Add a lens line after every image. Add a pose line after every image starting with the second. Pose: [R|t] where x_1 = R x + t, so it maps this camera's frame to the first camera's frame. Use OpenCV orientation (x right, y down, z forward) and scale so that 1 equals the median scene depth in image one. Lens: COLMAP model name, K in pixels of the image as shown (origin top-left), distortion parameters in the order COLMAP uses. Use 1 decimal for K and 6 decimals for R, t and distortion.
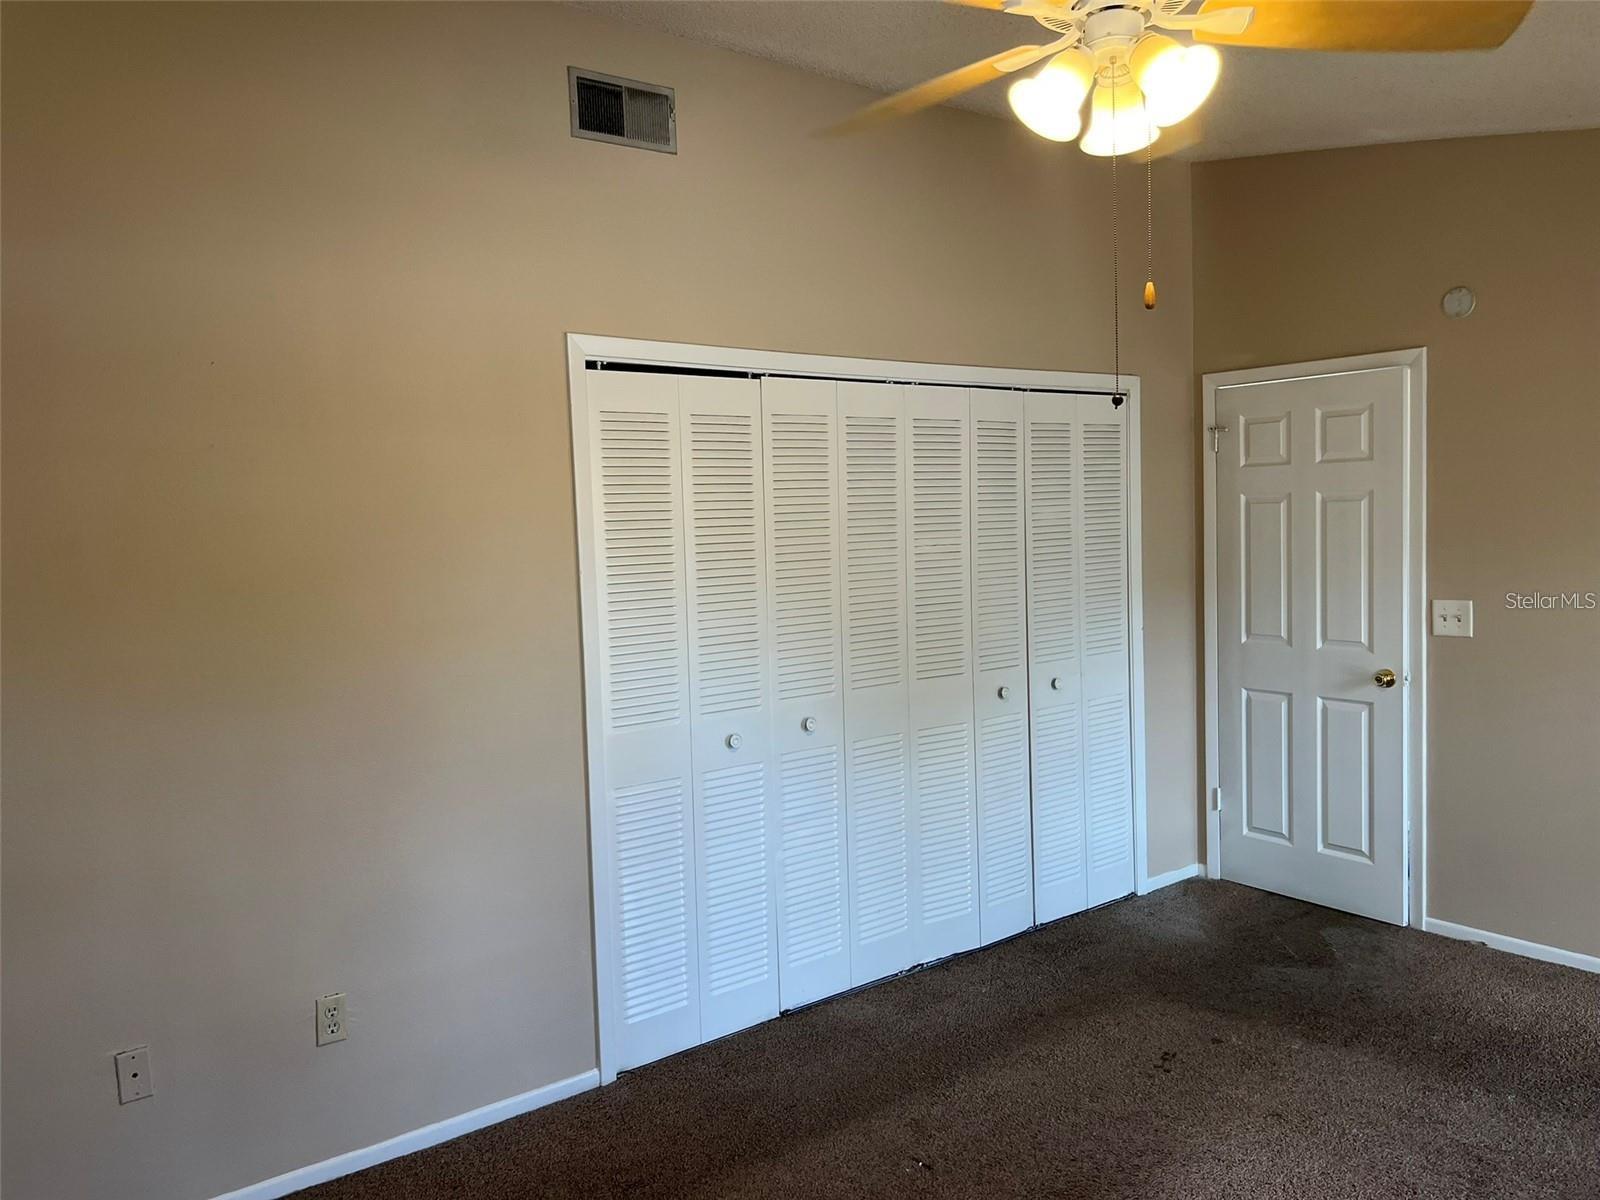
lens RADIAL K [[1231.3, 0, 800.0], [0, 1231.3, 600.0], [0, 0, 1]] dist [0.000286, -0.001759]
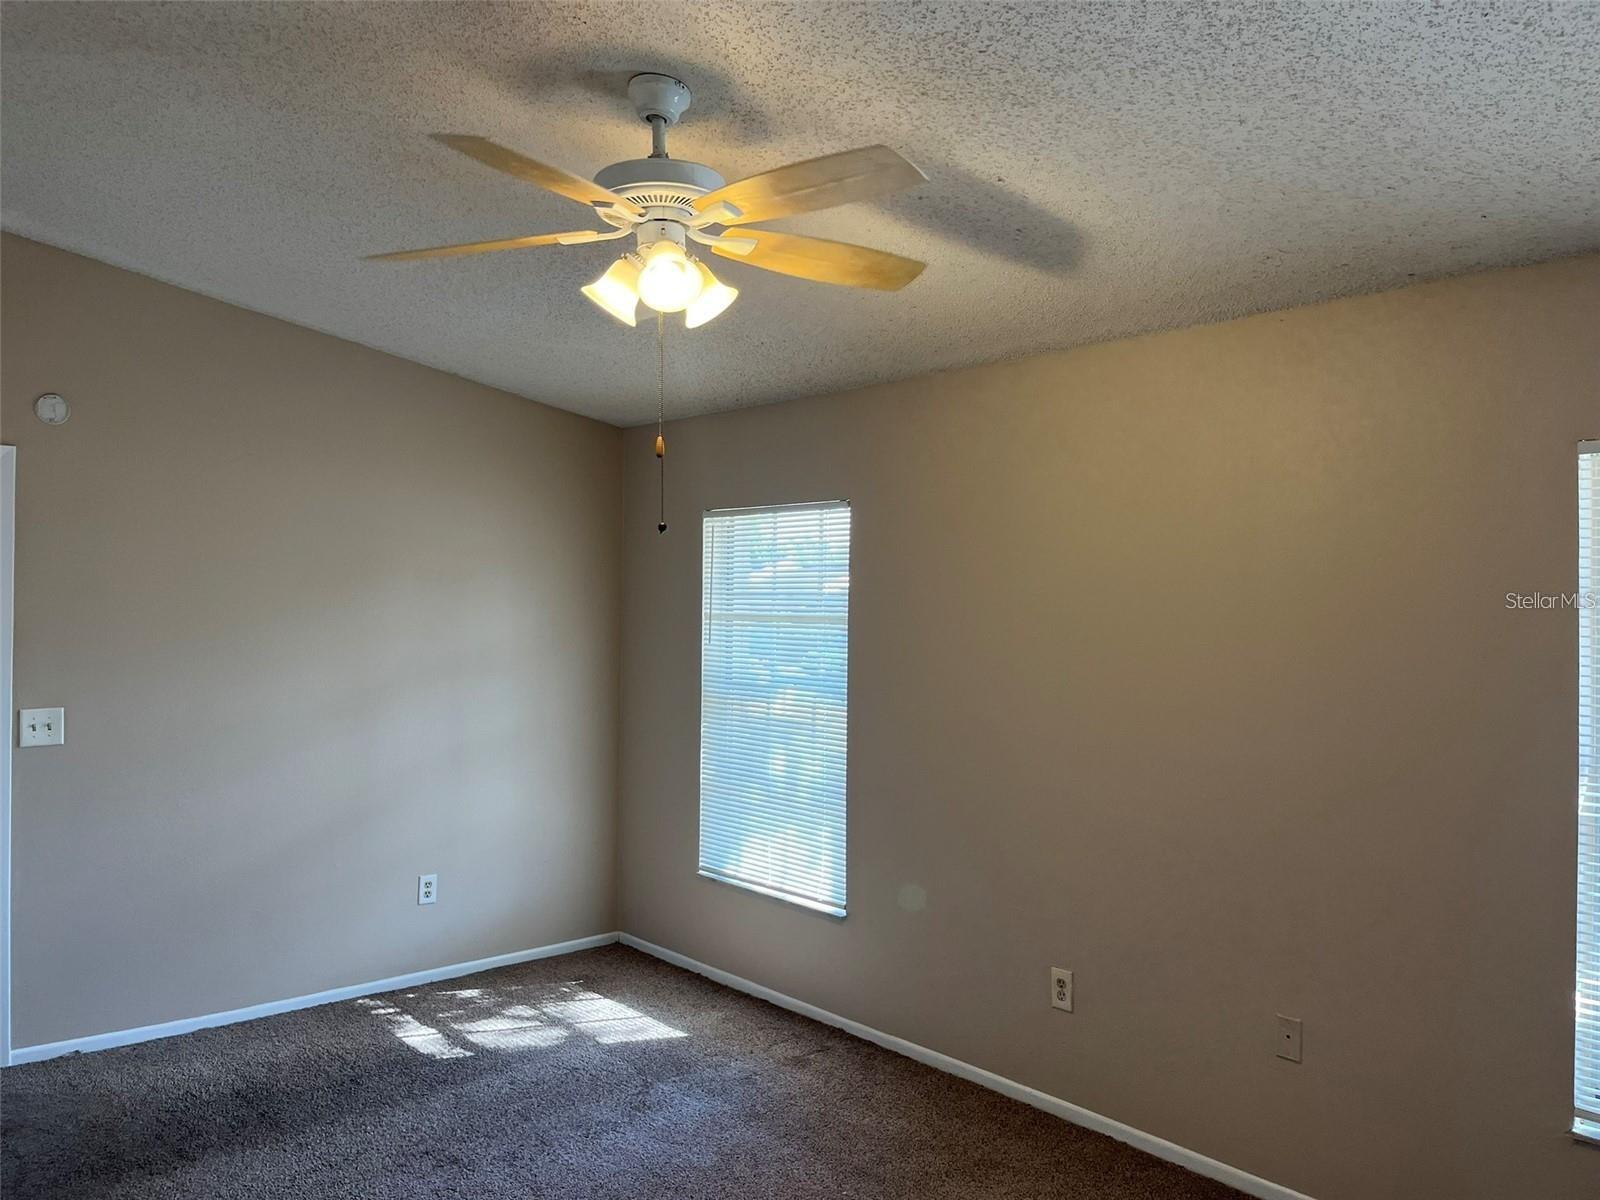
lens RADIAL K [[1231.3, 0, 800.0], [0, 1231.3, 600.0], [0, 0, 1]] dist [0.000286, -0.001759]
pose [[-0.043003, 0.032294, 0.998553, -0.475050], [0.059746, 0.997772, -0.029696, -0.020905], [-0.997287, 0.058382, -0.044836, 0.443166]]
